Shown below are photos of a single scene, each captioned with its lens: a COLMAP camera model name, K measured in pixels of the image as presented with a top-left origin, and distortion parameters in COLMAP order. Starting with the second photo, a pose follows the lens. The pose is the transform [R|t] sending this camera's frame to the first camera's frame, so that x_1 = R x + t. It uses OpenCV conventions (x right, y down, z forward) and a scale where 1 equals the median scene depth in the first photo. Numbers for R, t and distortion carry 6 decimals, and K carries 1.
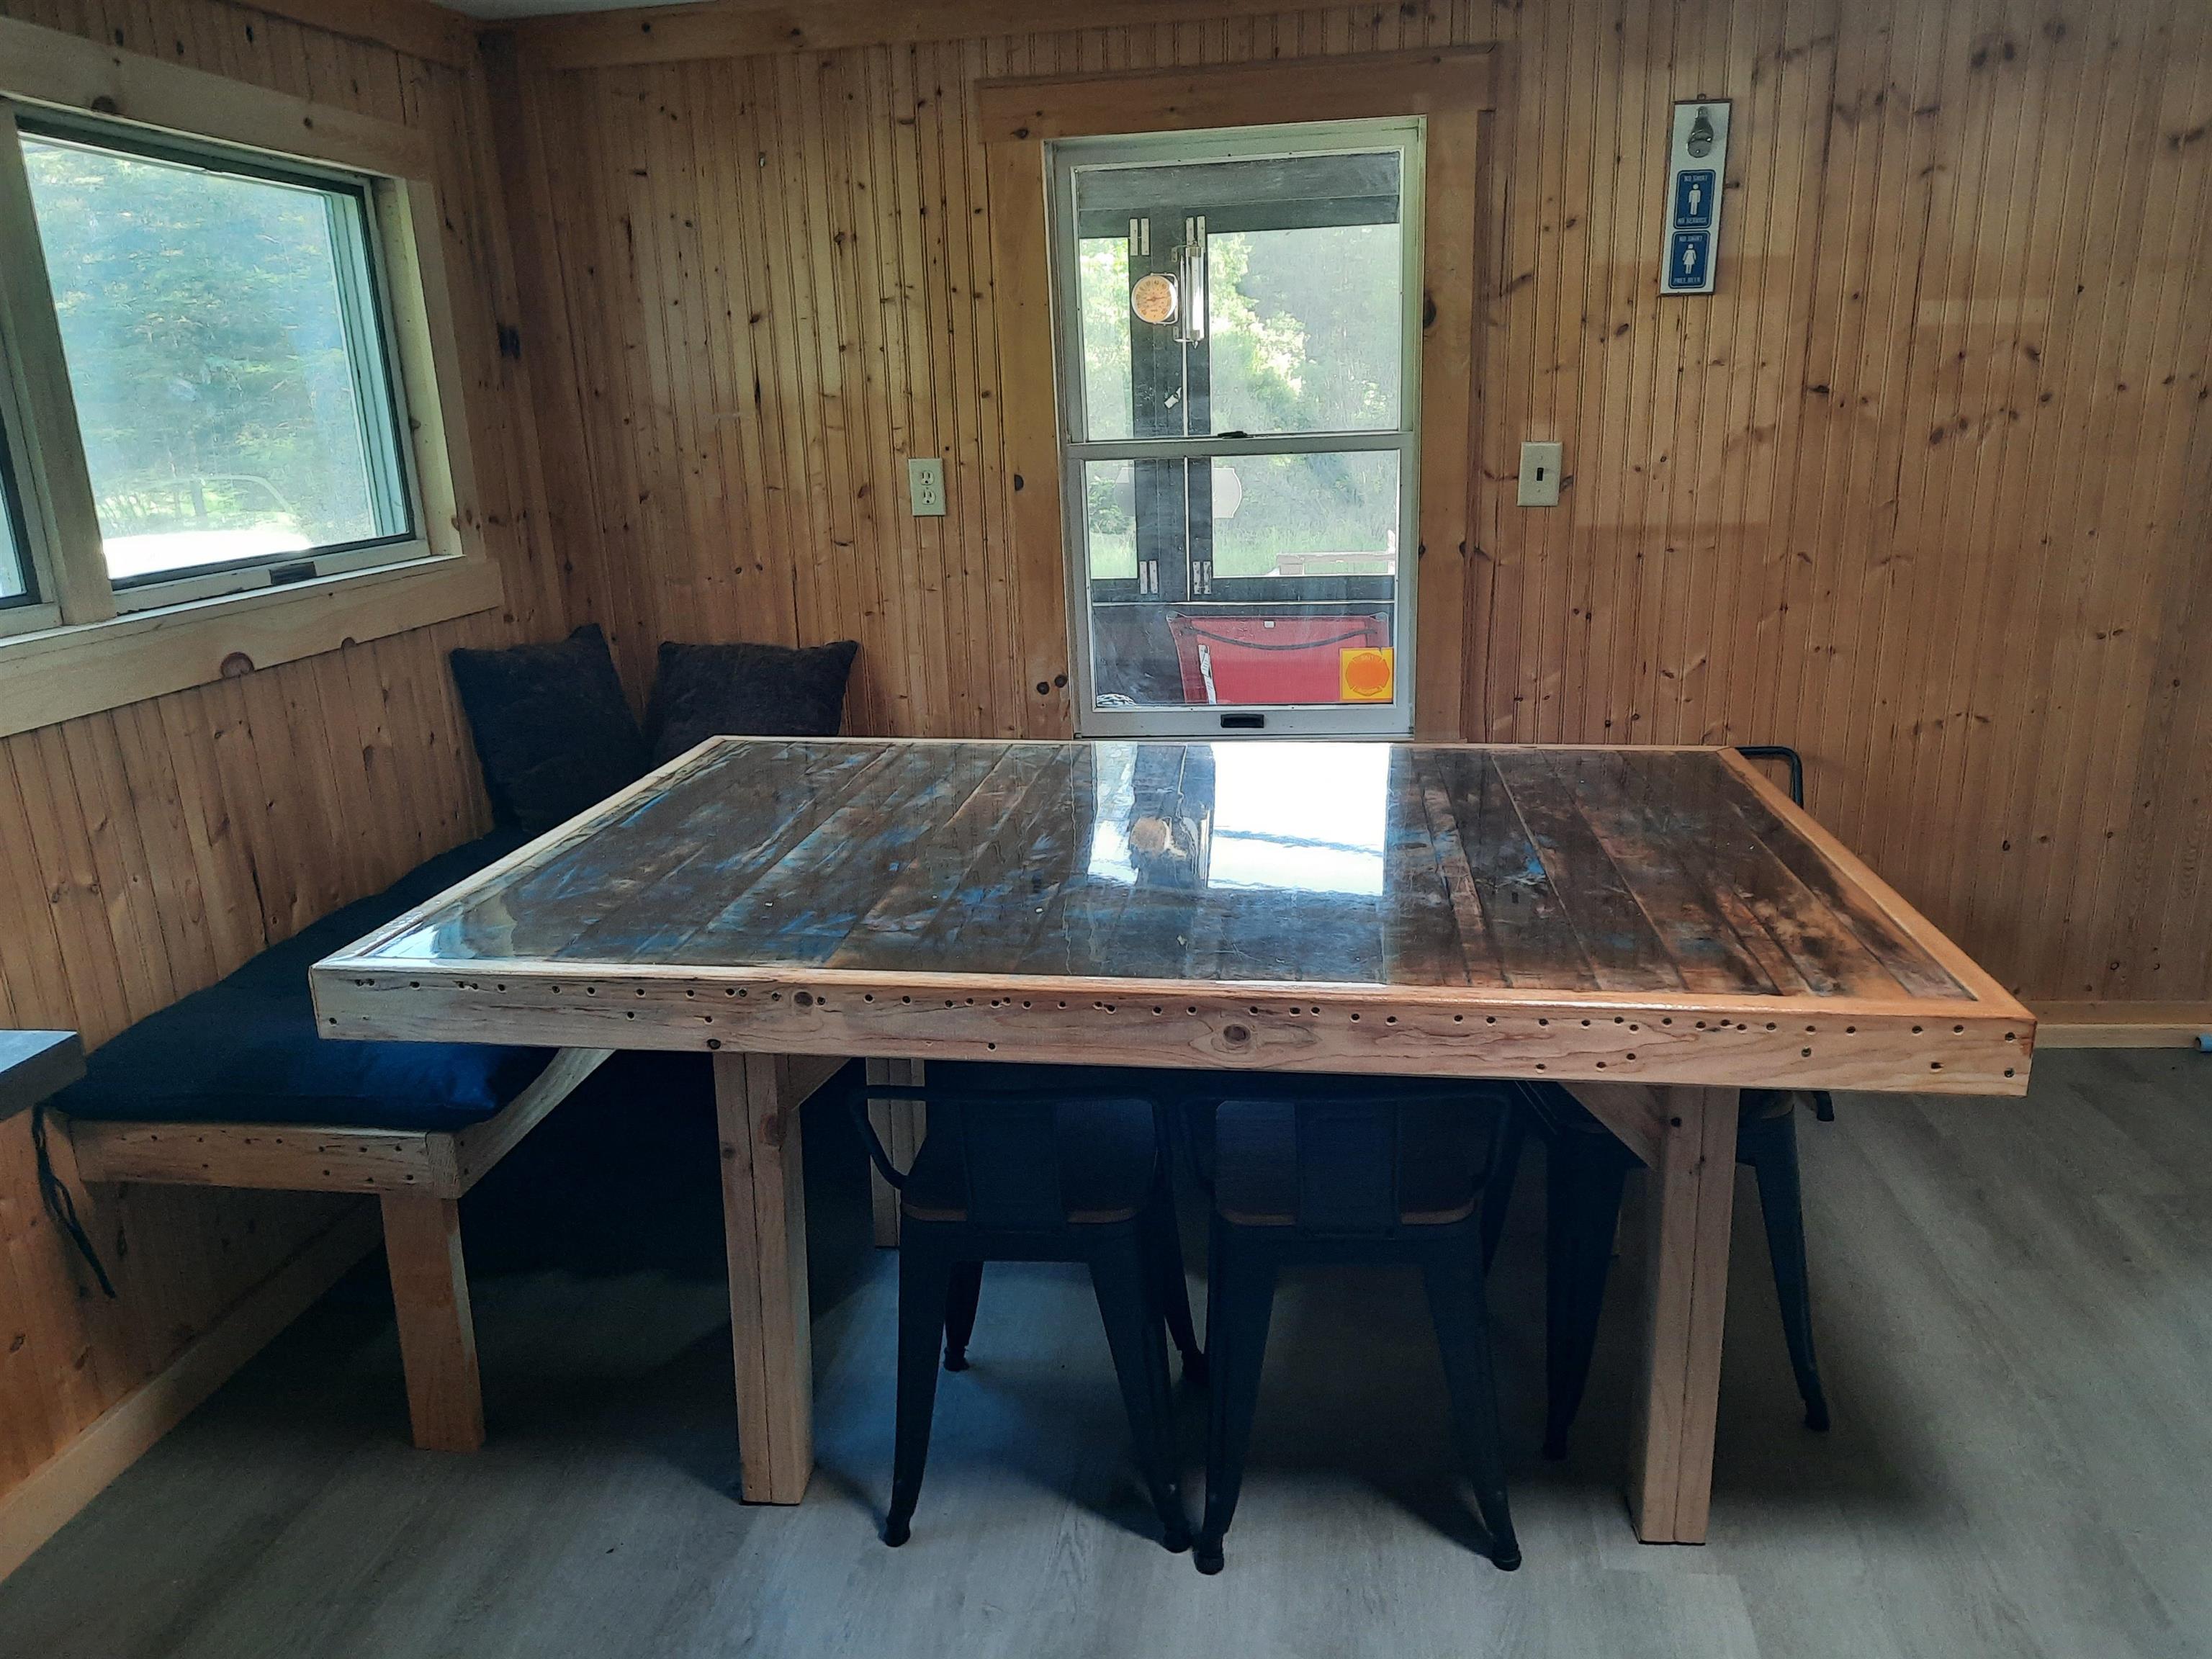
lens RADIAL K [[1616.8, 0, 1111.3], [0, 1616.8, 849.9], [0, 0, 1]] dist [0.047029, -0.048387]
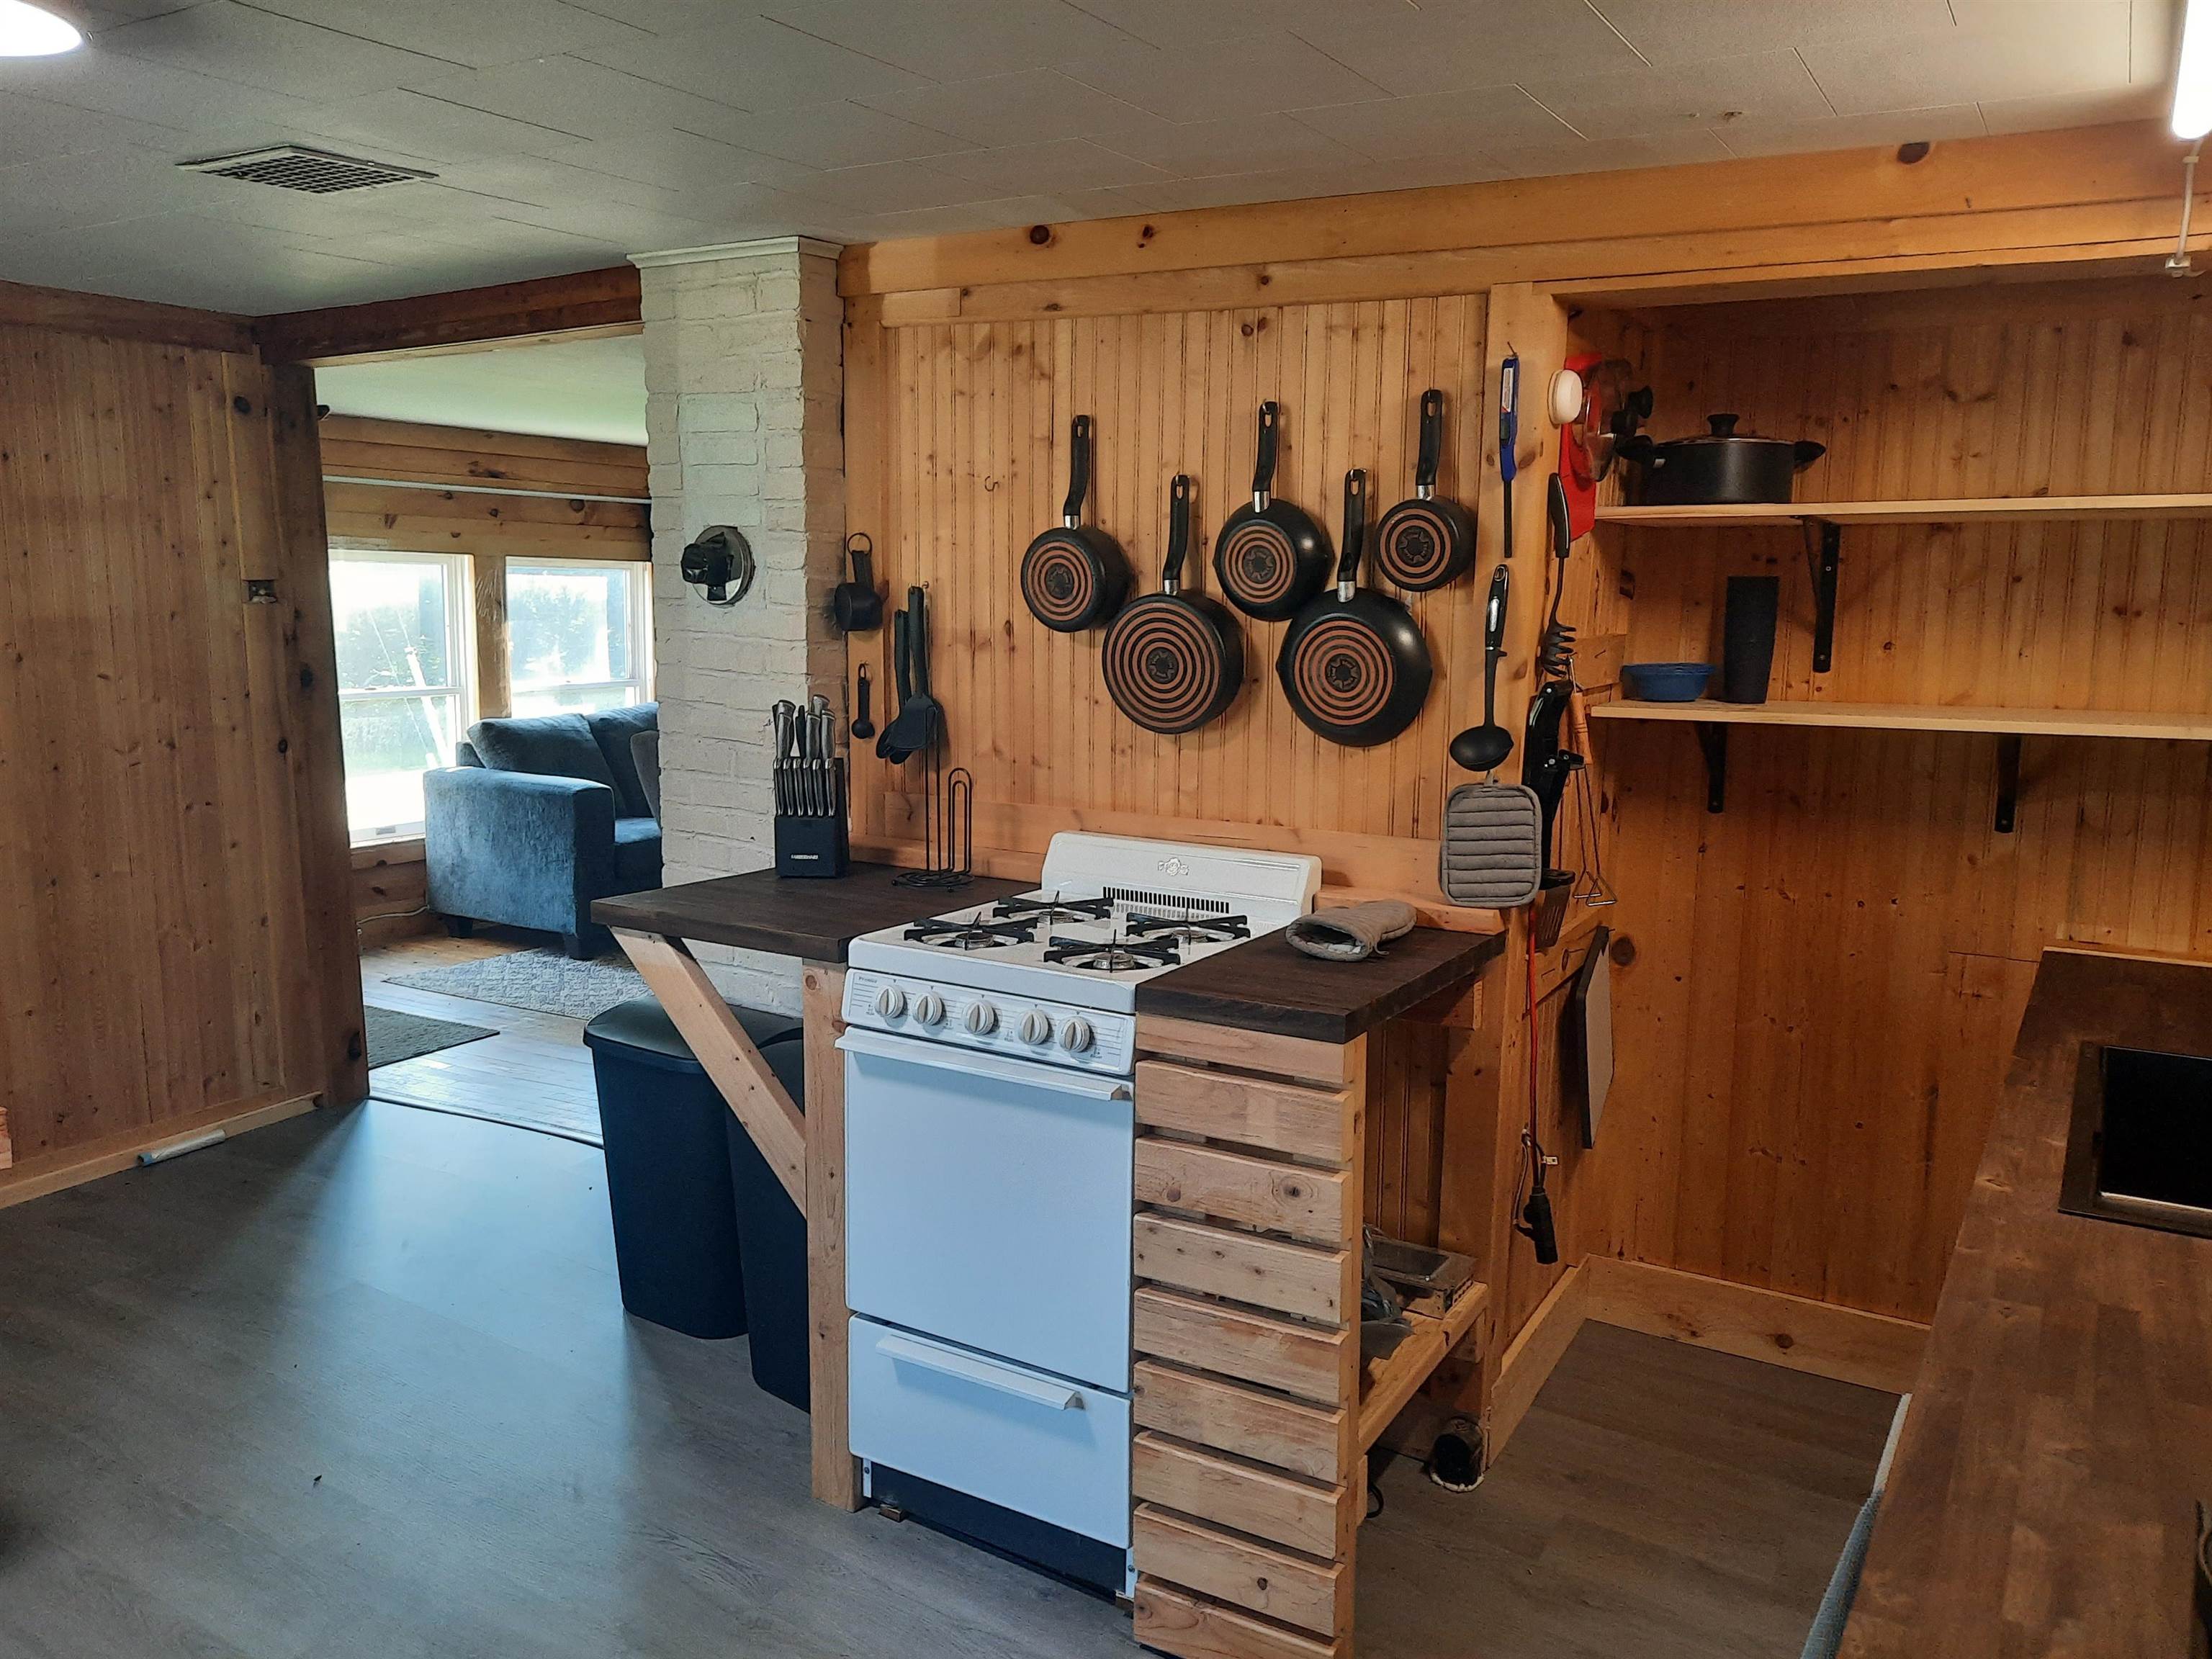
lens RADIAL K [[1616.8, 0, 1132.9], [0, 1616.8, 847.5], [0, 0, 1]] dist [0.047029, -0.048387]
pose [[0.401489, -0.113834, 0.908762, -0.152288], [0.235423, 0.971732, 0.017713, 0.046052], [-0.885089, 0.206832, 0.416939, -0.262105]]
